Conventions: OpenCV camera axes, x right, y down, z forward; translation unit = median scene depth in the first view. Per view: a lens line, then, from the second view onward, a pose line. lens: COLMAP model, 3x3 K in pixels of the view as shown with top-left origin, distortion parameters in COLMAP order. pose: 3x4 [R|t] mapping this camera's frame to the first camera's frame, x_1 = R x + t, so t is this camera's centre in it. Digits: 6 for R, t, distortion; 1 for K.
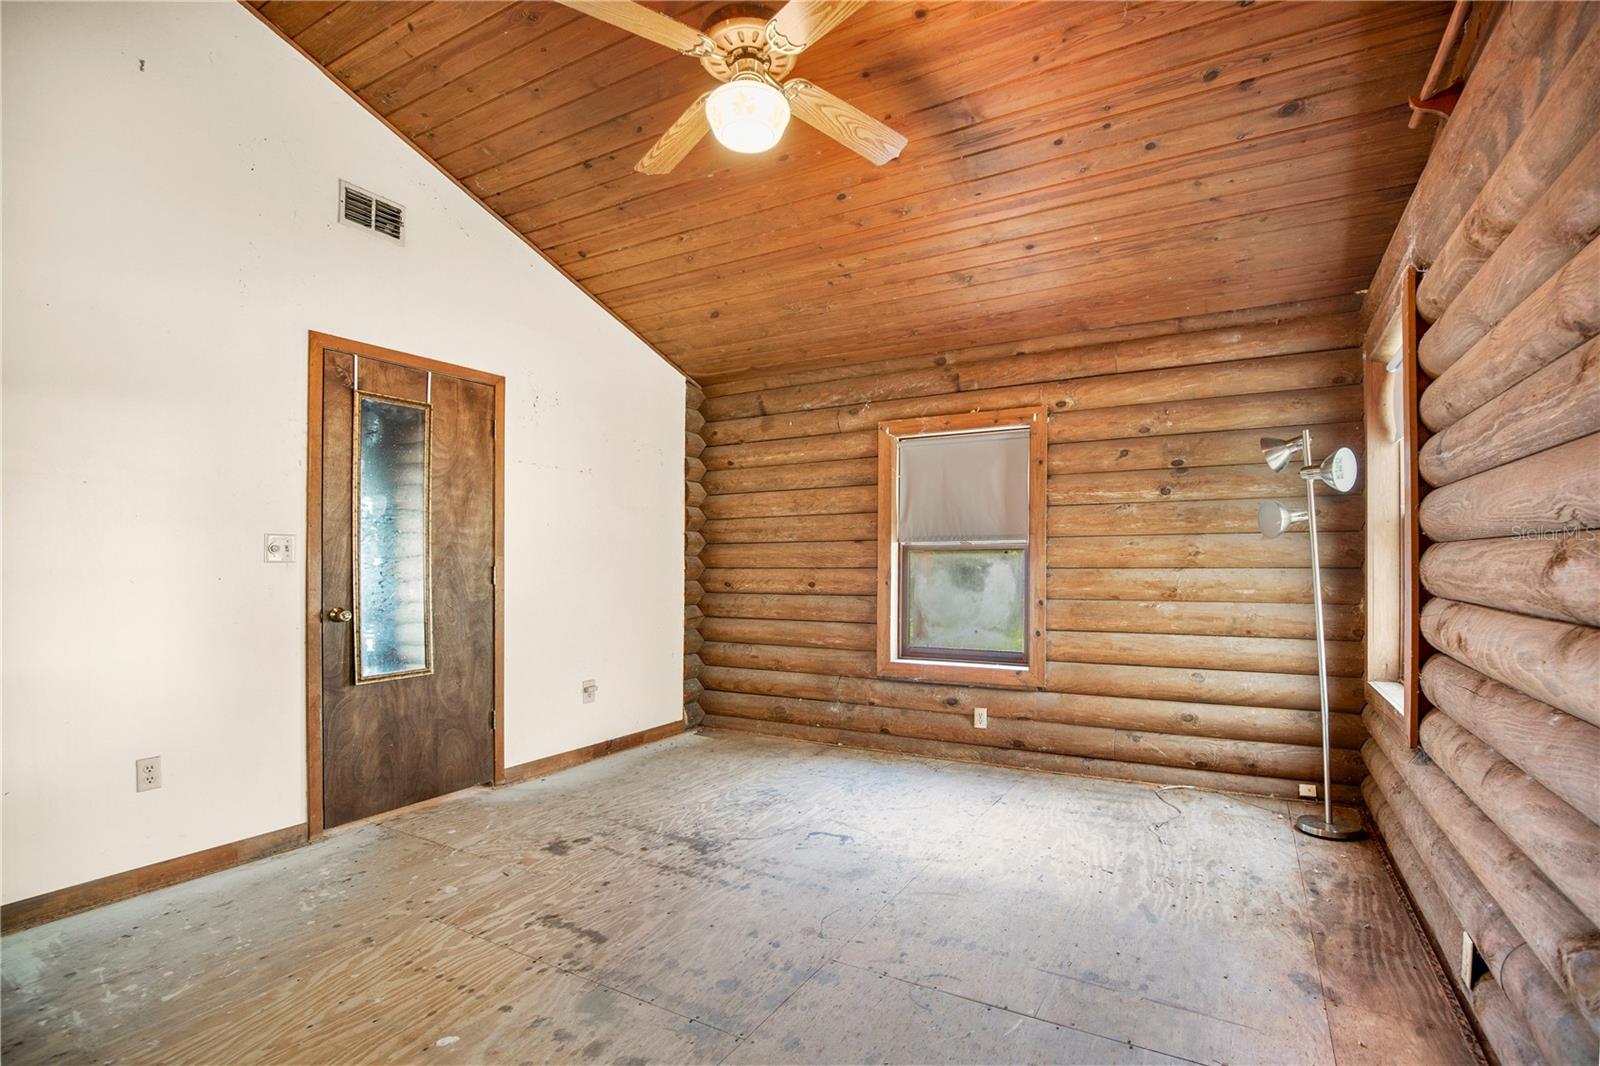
lens RADIAL K [[747.7, 0, 831.7], [0, 747.7, 565.9], [0, 0, 1]] dist [-0.027840, 0.002921]
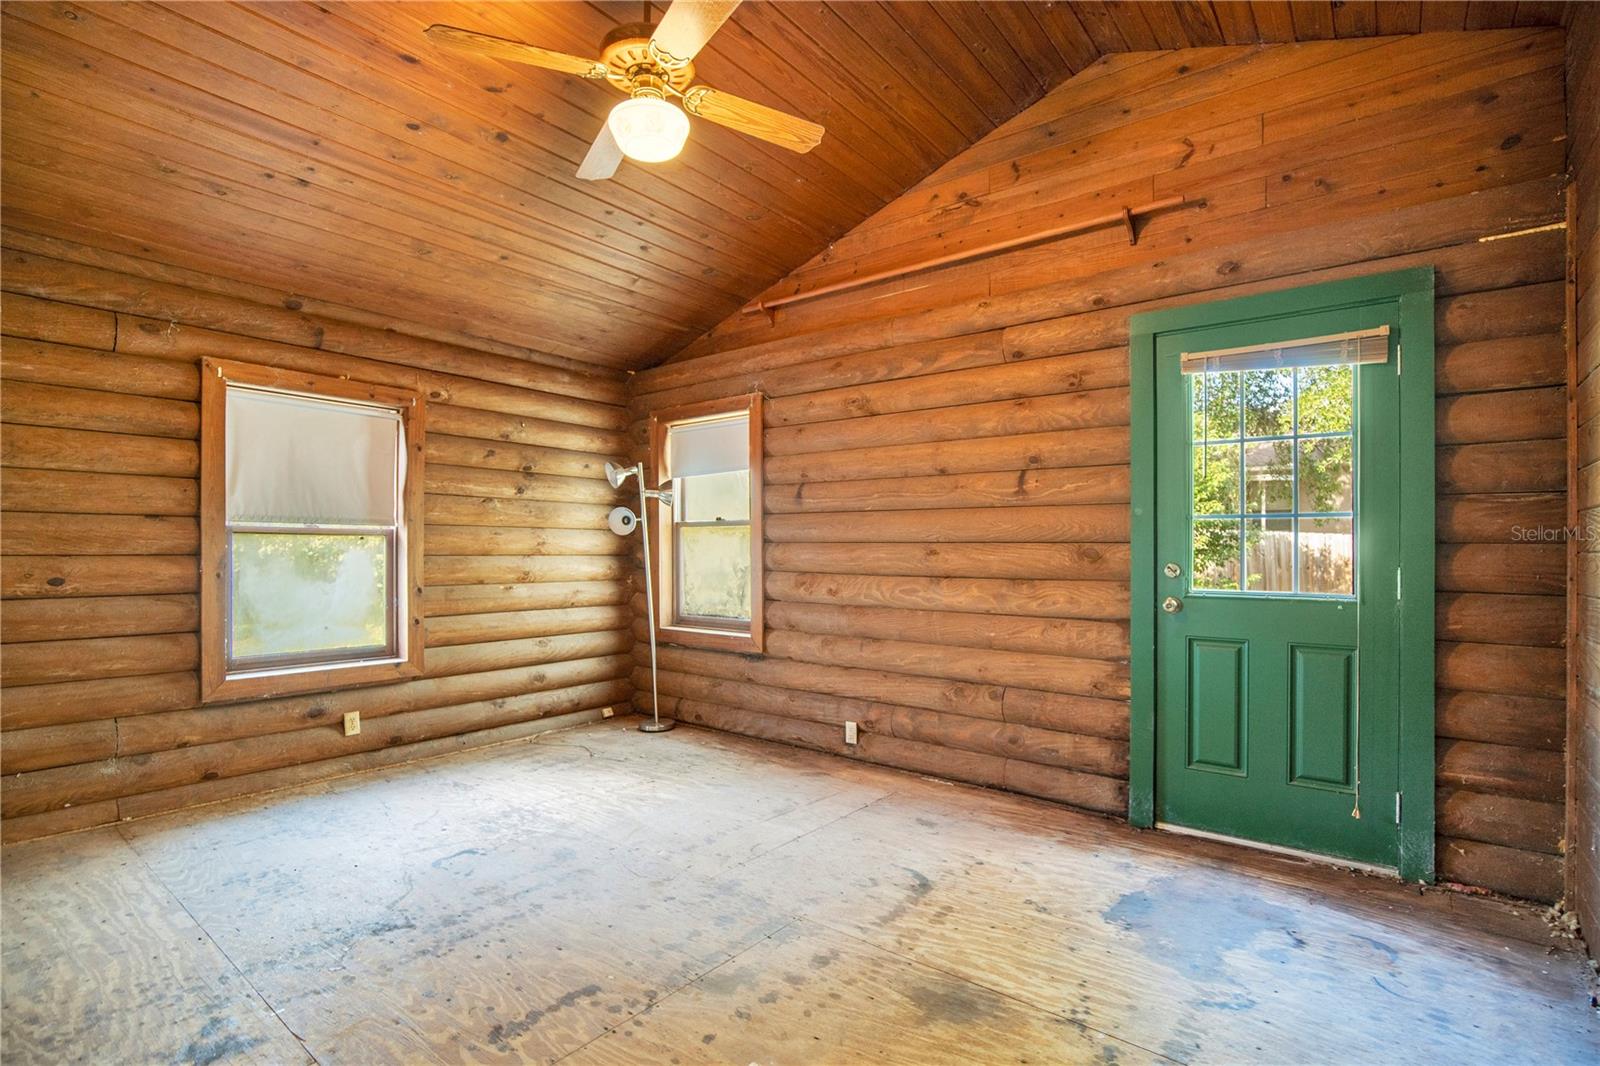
lens RADIAL K [[747.7, 0, 804.5], [0, 747.7, 541.3], [0, 0, 1]] dist [-0.027840, 0.002921]
pose [[0.164558, 0.018232, 0.986199, -0.616943], [-0.003156, 0.999834, -0.017957, 0.000154], [-0.986362, -0.000158, 0.164588, 0.337725]]
